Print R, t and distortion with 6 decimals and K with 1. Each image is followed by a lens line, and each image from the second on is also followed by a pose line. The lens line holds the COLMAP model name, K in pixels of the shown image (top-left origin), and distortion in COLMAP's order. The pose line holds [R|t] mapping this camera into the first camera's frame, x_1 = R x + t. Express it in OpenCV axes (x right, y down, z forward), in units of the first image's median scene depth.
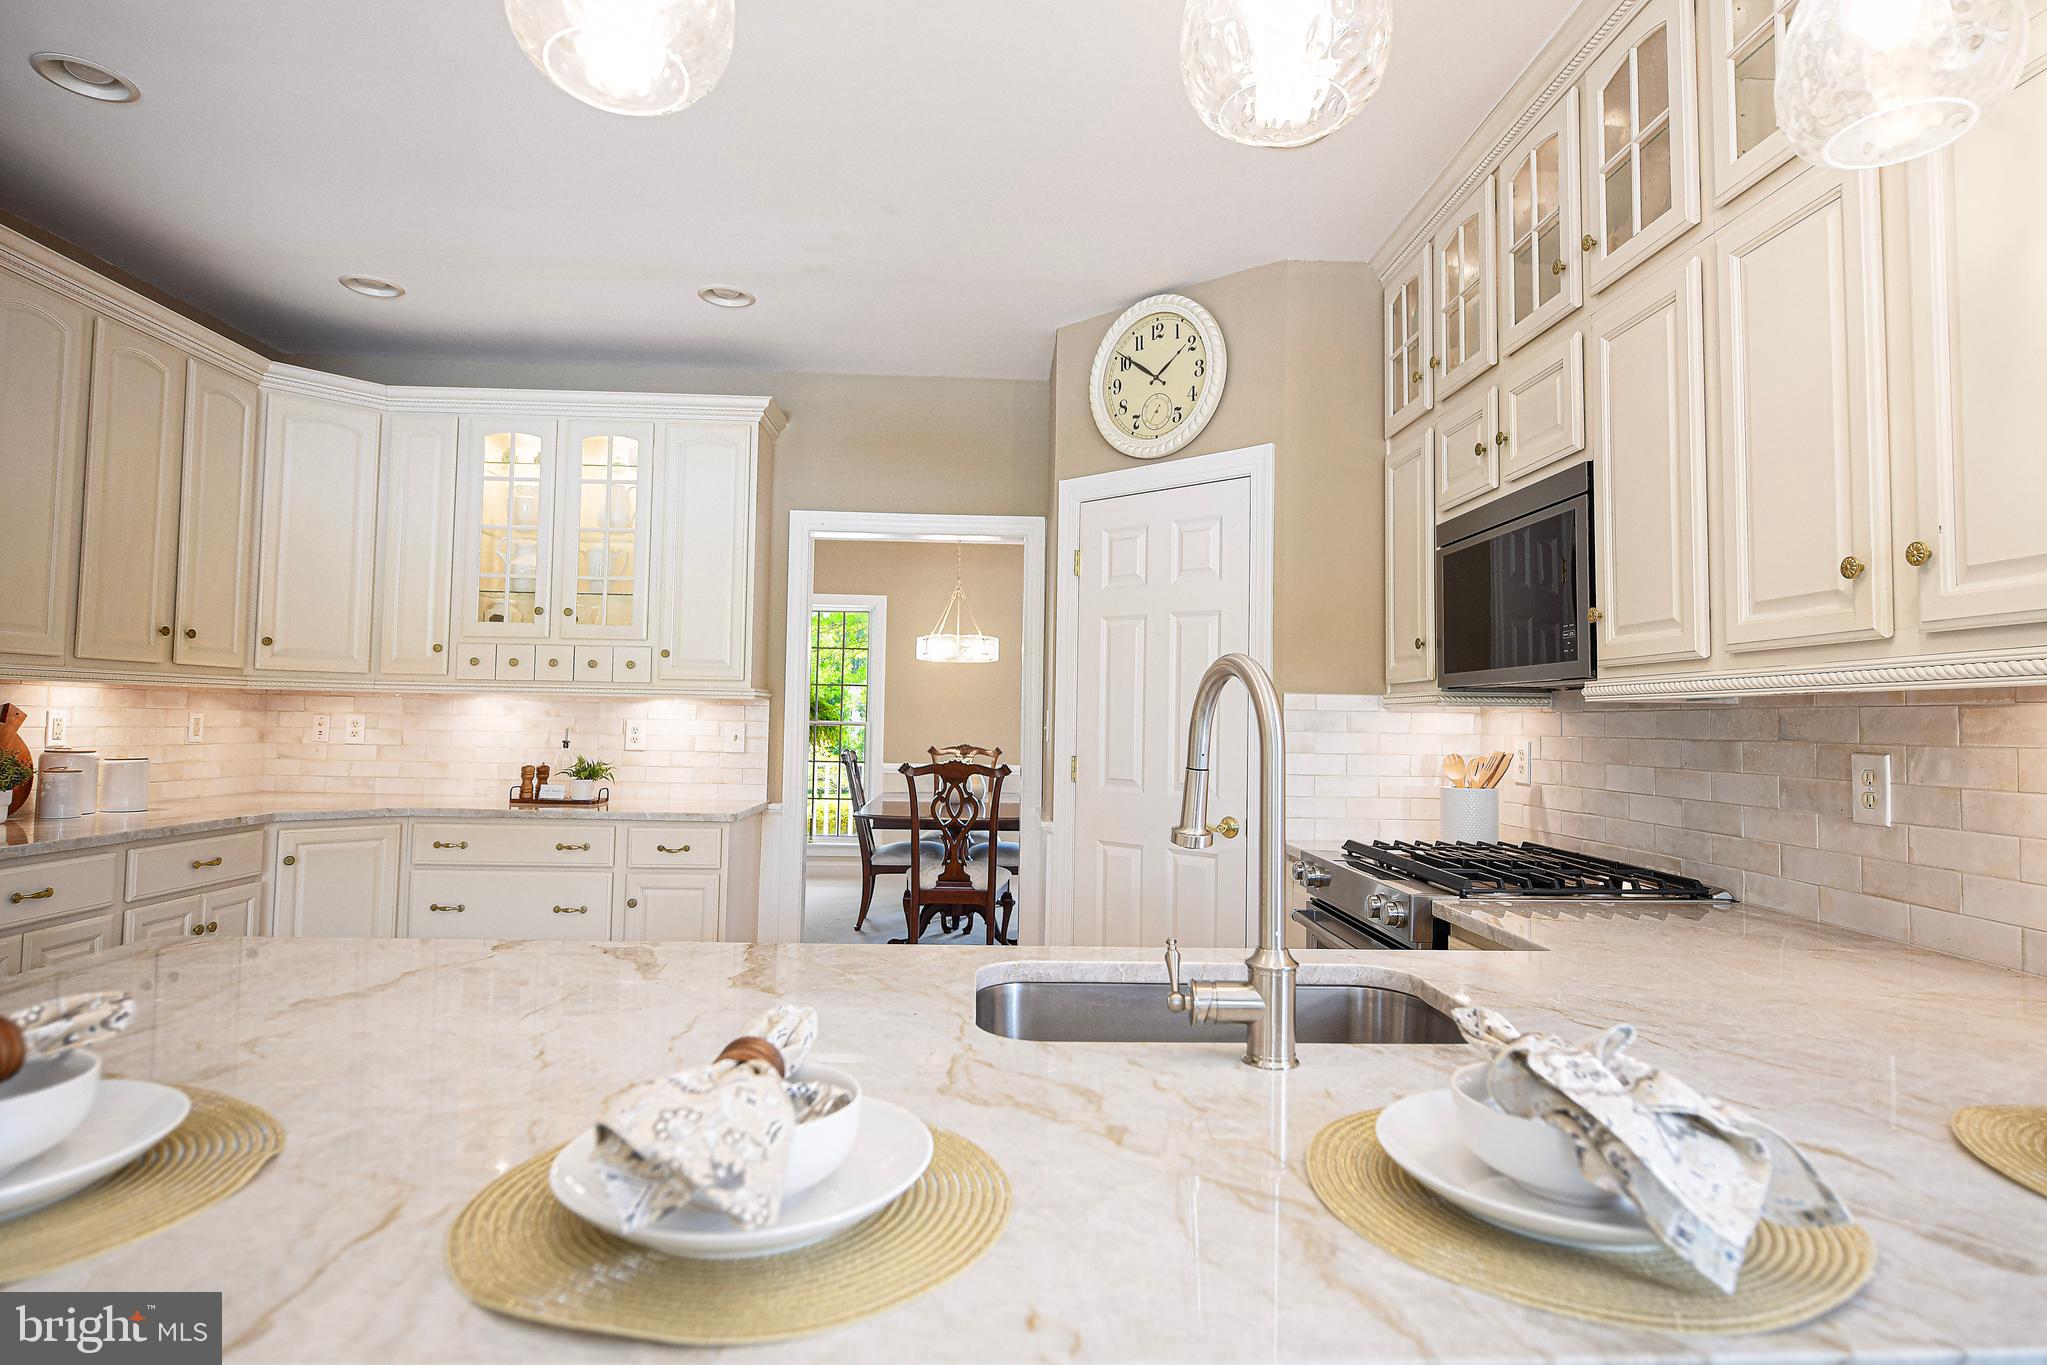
lens RADIAL K [[1079.6, 0, 1030.5], [0, 1079.6, 673.7], [0, 0, 1]] dist [-0.003207, -0.003184]
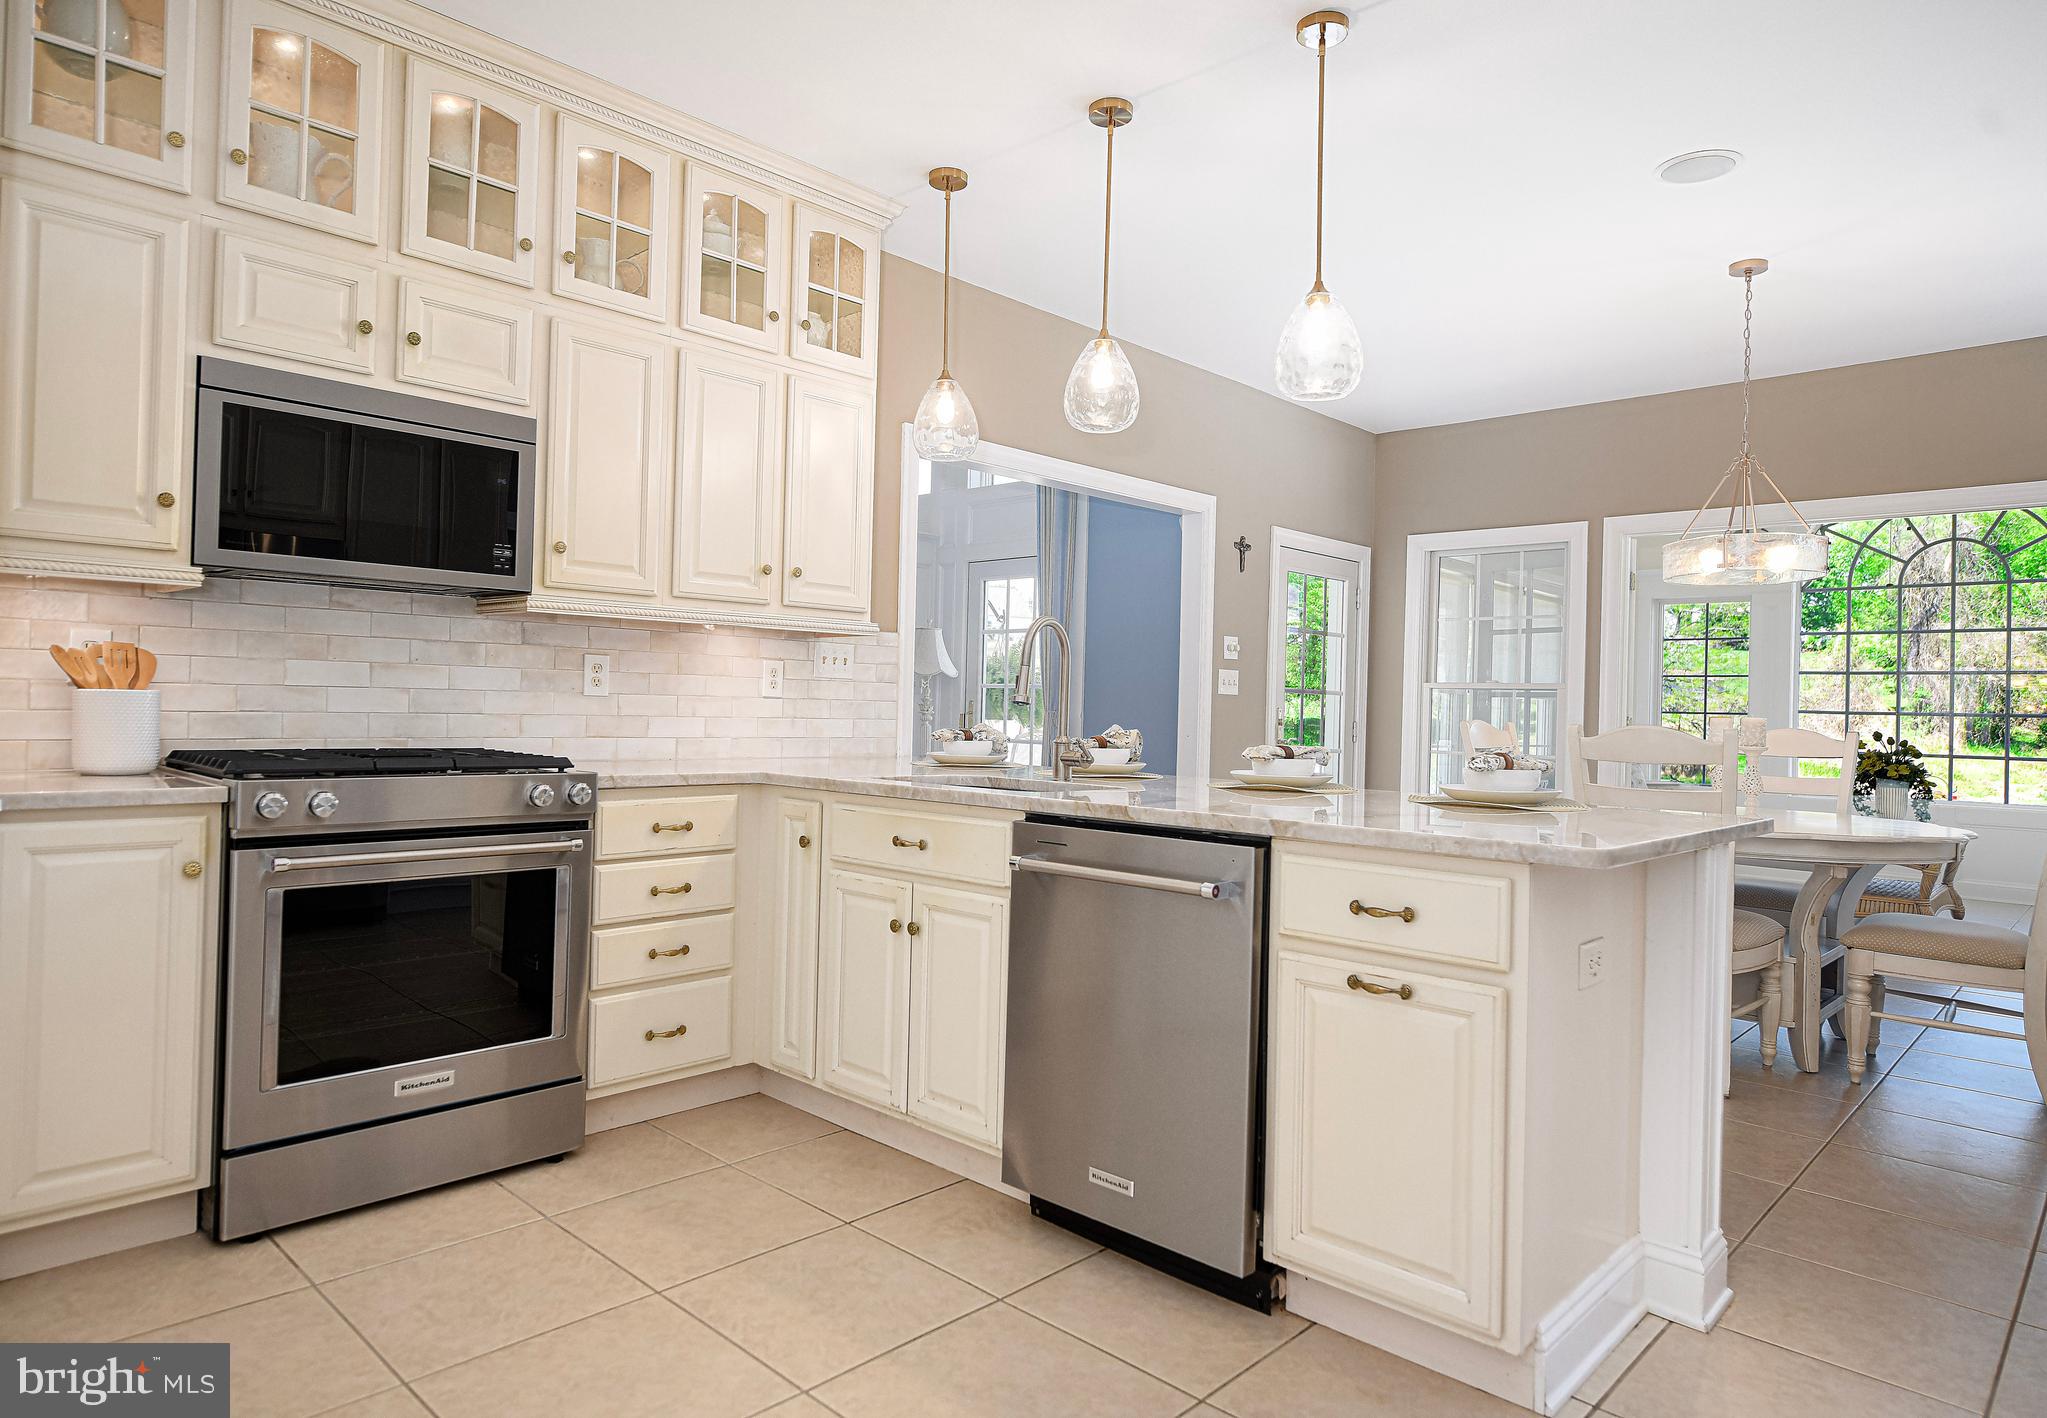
lens RADIAL K [[1216.3, 0, 1012.5], [0, 1216.3, 707.2], [0, 0, 1]] dist [-0.002156, -0.000184]
pose [[-0.685700, -0.034582, 0.727062, -0.561242], [-0.068350, 0.997516, -0.017015, 0.076184], [-0.724668, -0.061362, -0.686361, 0.964175]]
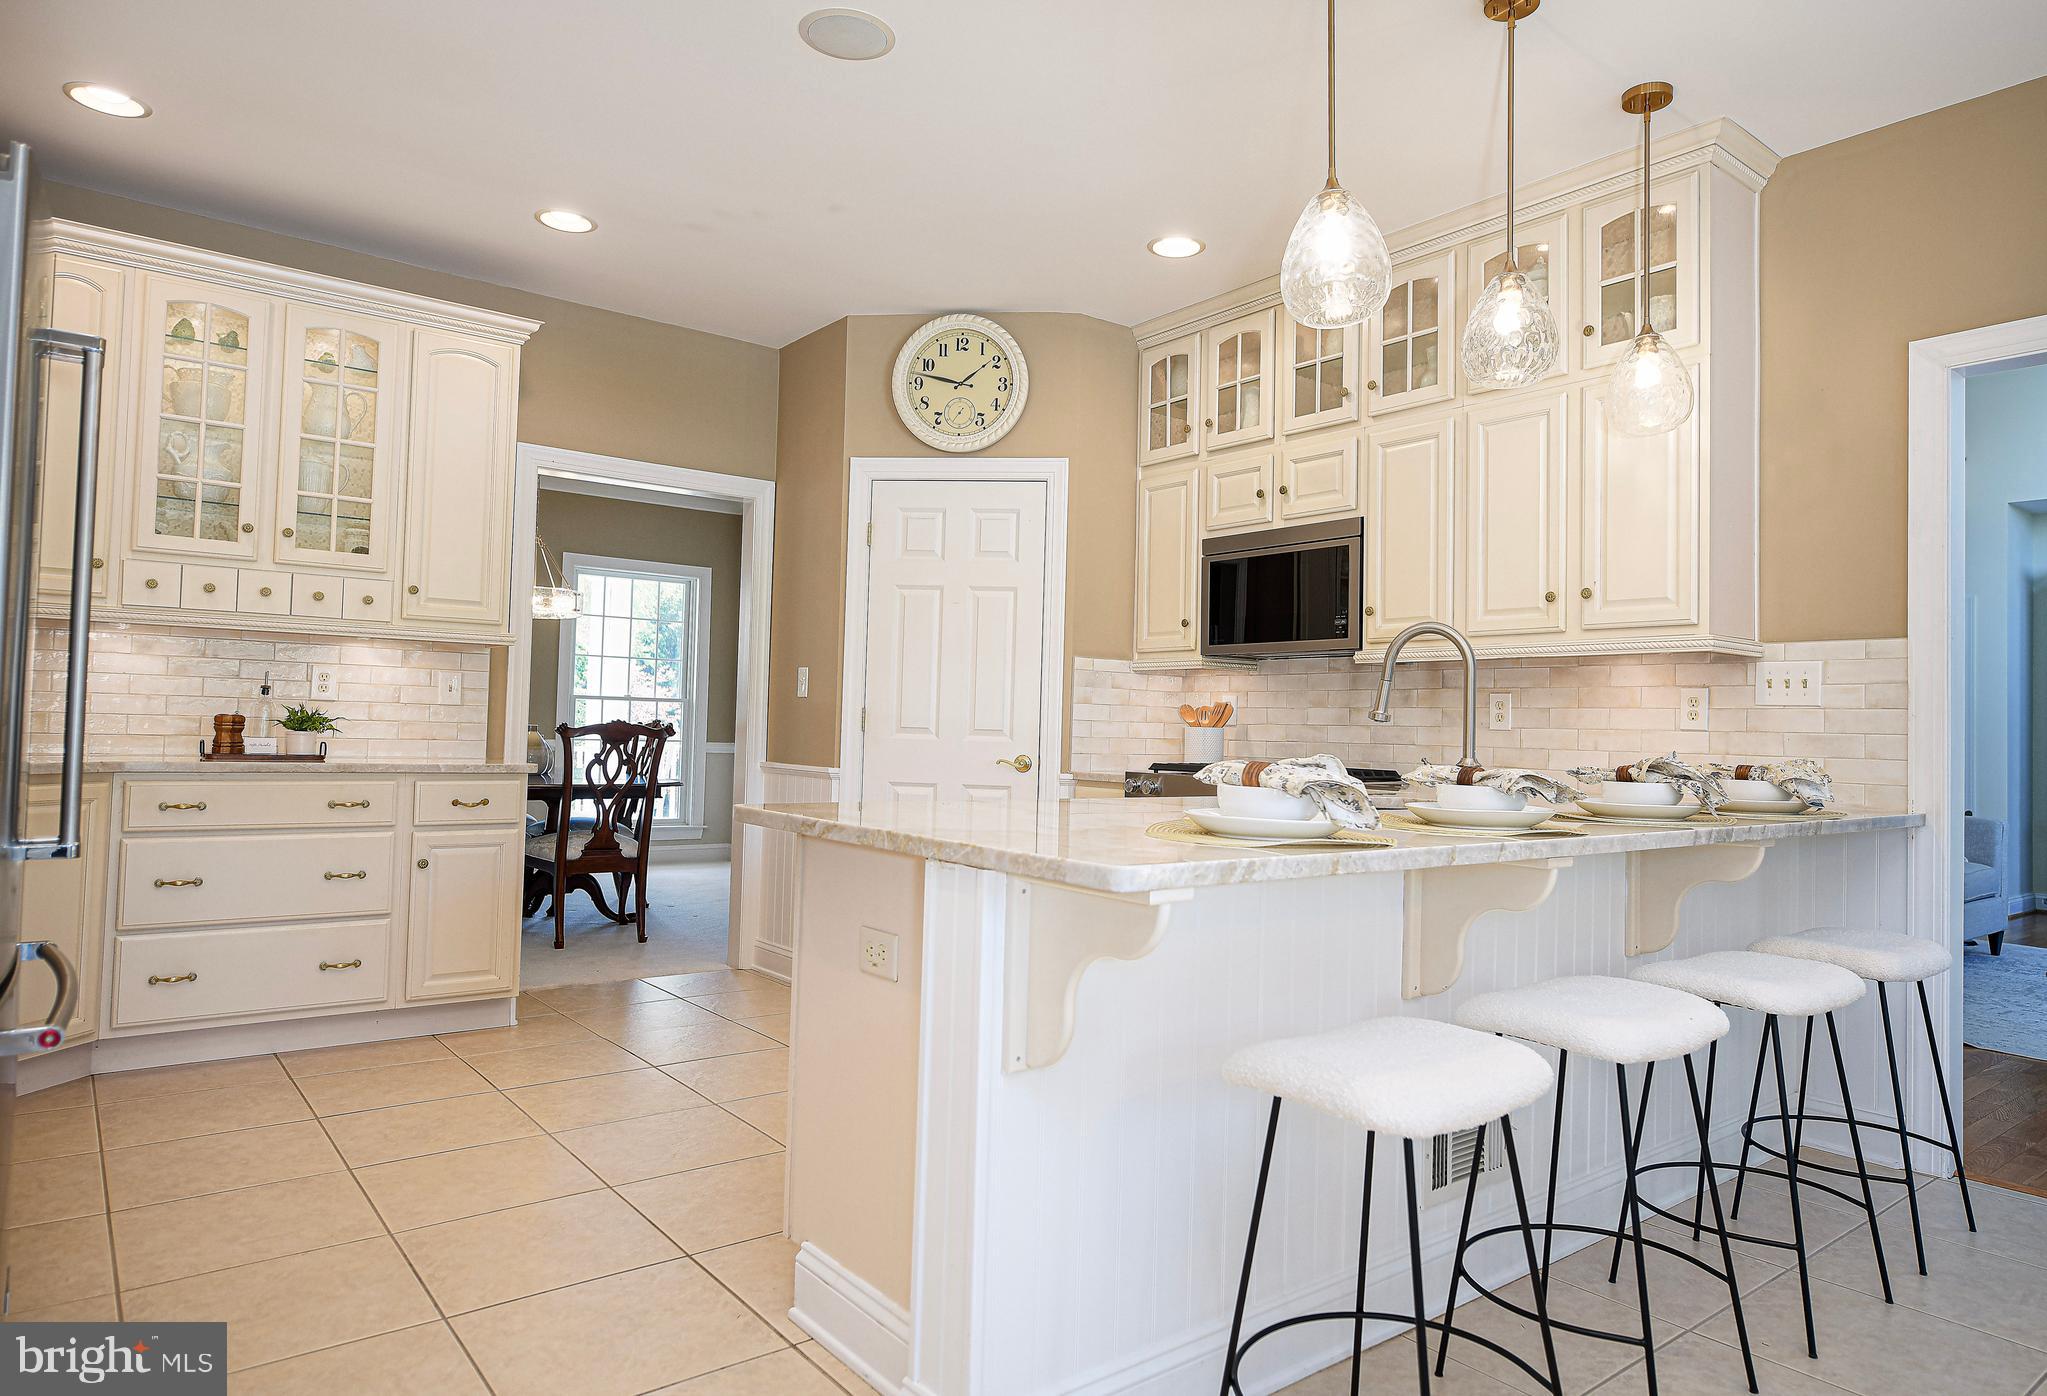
lens RADIAL K [[1258.9, 0, 1046.0], [0, 1258.9, 681.6], [0, 0, 1]] dist [0.003795, 0.001202]
pose [[0.808790, 0.024807, 0.587574, -0.615644], [-0.036526, 0.999300, 0.008088, 0.034327], [-0.586962, -0.028003, 0.809130, -0.171507]]
